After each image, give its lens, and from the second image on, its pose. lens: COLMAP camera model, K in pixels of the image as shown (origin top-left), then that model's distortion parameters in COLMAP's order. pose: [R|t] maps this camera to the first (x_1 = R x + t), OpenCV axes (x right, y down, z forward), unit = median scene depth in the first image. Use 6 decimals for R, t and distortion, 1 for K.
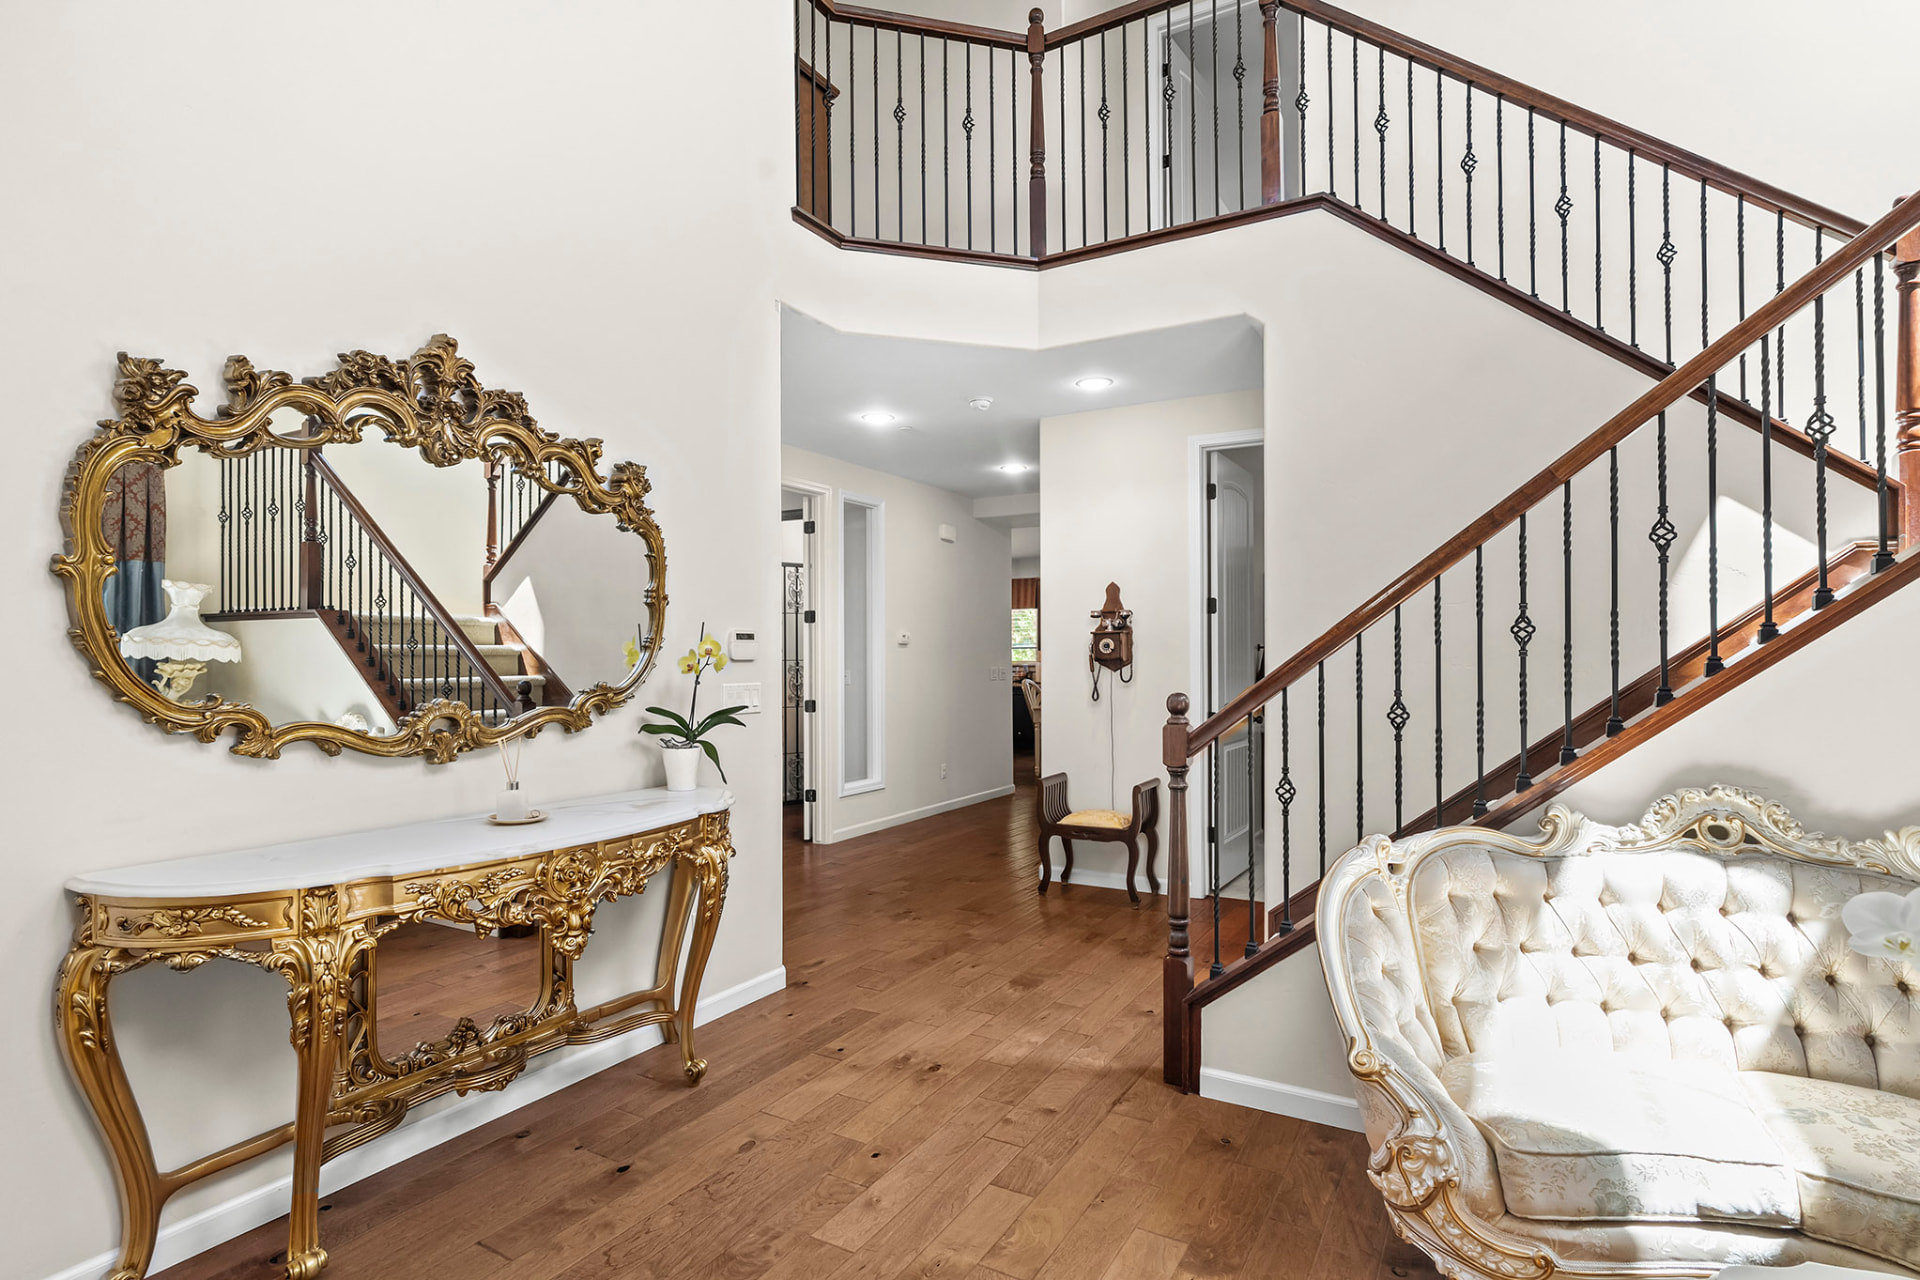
lens RADIAL K [[961.0, 0, 957.7], [0, 961.0, 646.8], [0, 0, 1]] dist [-0.003218, -0.000467]
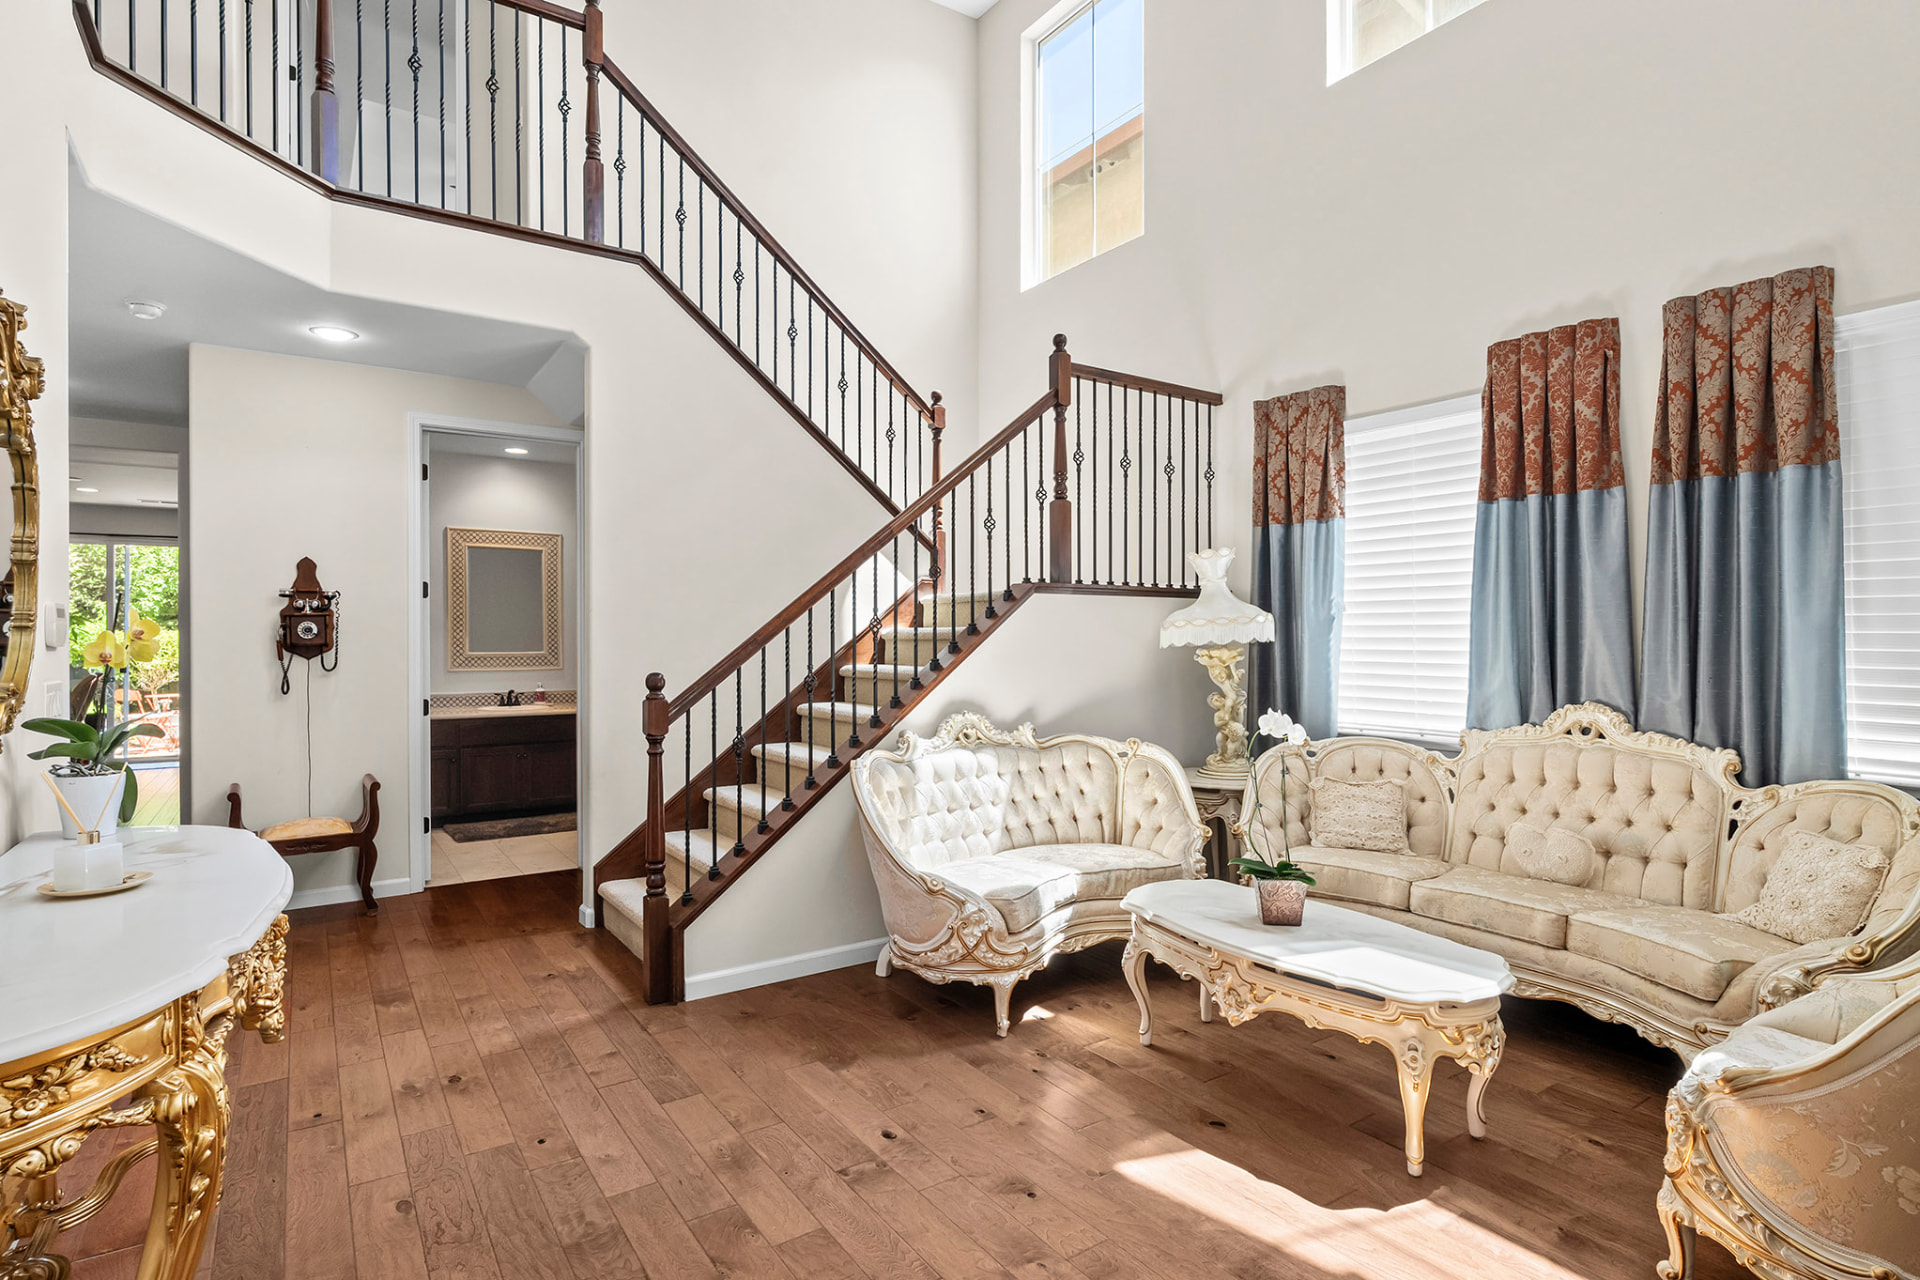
lens RADIAL K [[982.0, 0, 960.0], [0, 982.0, 640.0], [0, 0, 1]] dist [-0.000828, 0.000320]
pose [[0.427470, 0.001784, 0.904028, -0.722337], [-0.007907, 0.999967, 0.001766, 0.003157], [-0.903995, -0.007903, 0.427470, 0.154004]]
